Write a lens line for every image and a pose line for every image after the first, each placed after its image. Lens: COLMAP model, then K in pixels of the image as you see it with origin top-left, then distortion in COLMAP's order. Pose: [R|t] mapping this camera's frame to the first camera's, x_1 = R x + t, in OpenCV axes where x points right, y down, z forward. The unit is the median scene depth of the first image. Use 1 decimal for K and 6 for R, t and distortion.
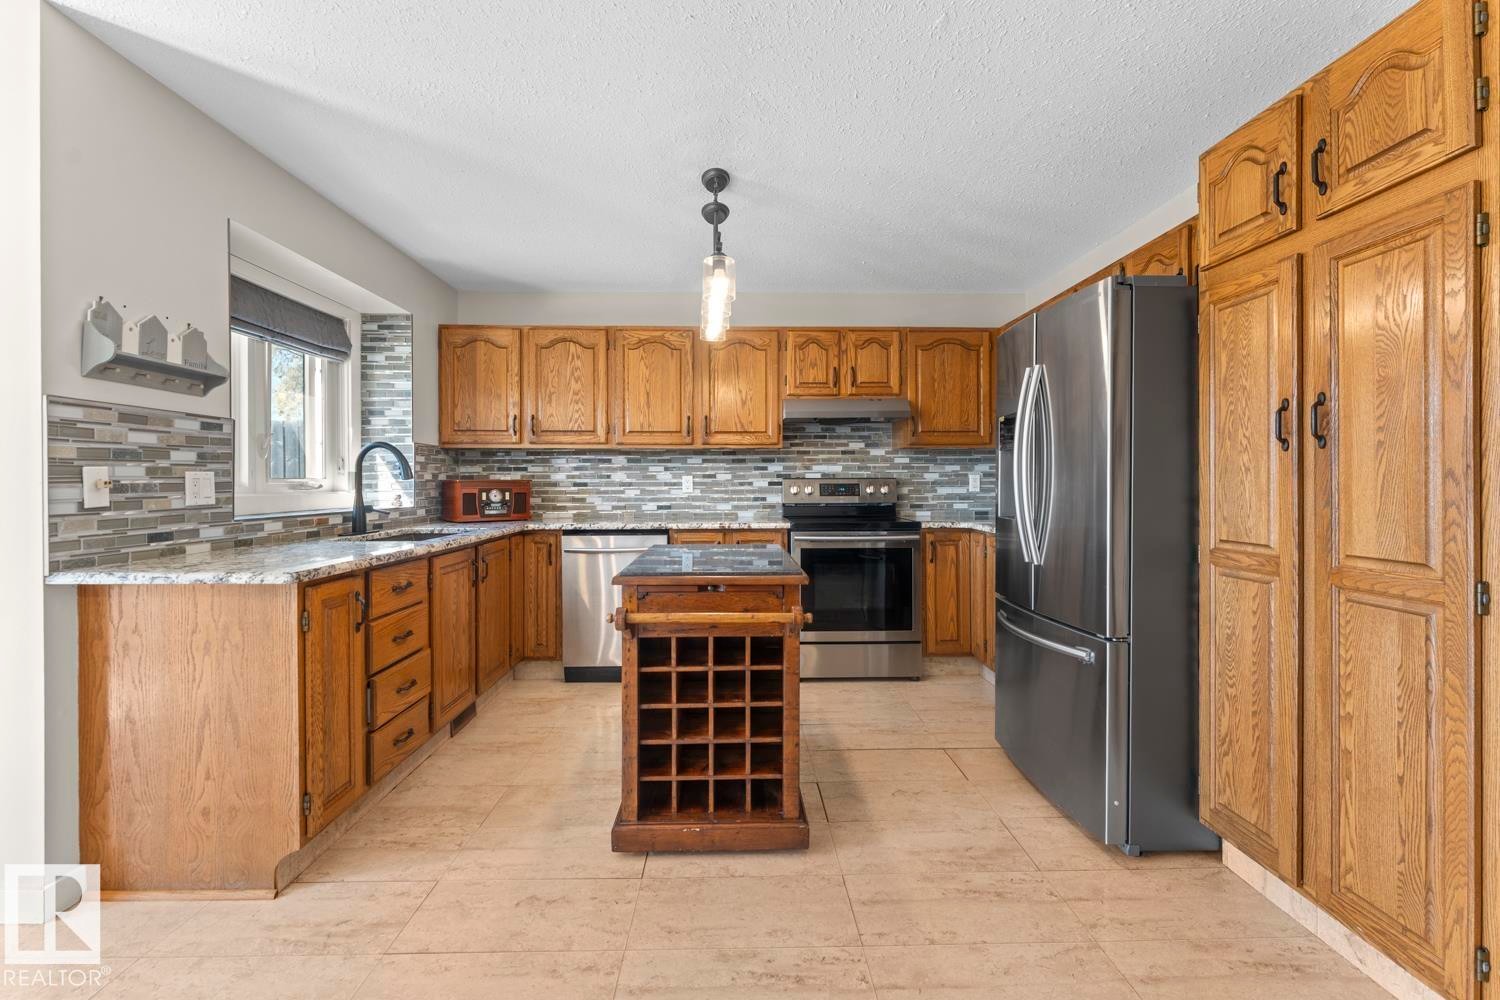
lens RADIAL K [[644.1, 0, 748.7], [0, 644.1, 485.3], [0, 0, 1]] dist [-0.000697, -0.000219]
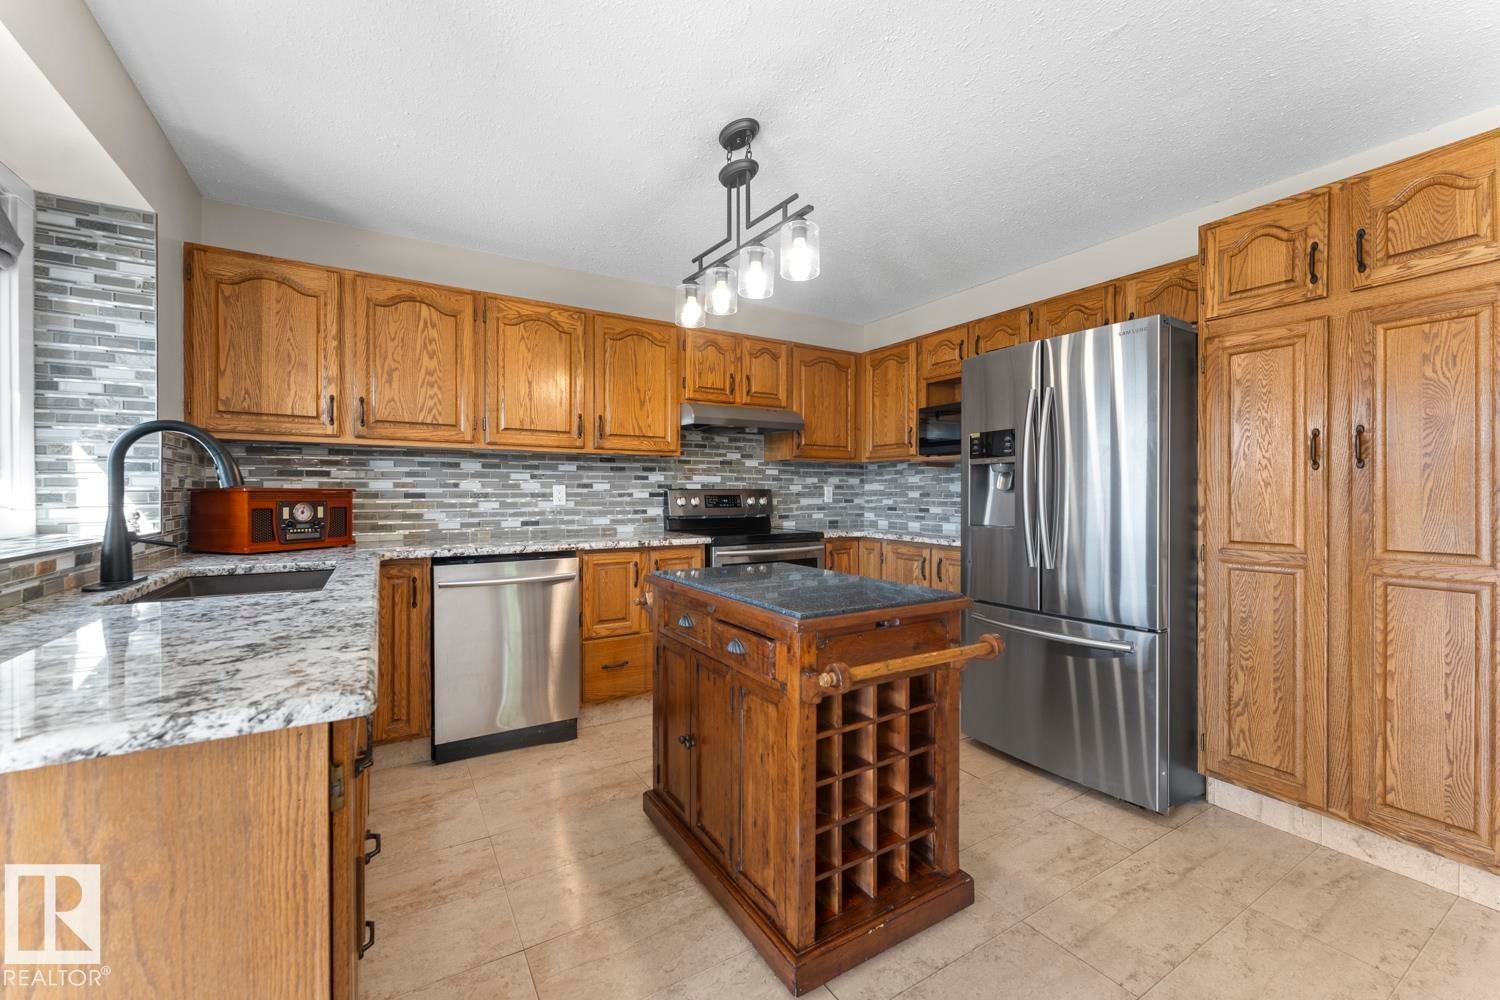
lens RADIAL K [[599.5, 0, 748.8], [0, 599.5, 496.2], [0, 0, 1]] dist [0.000907, 0.000127]
pose [[0.867404, 0.000304, 0.497605, -0.292531], [-0.000143, 1.000000, -0.000362, -0.000246], [-0.497605, 0.000243, 0.867404, 0.213271]]
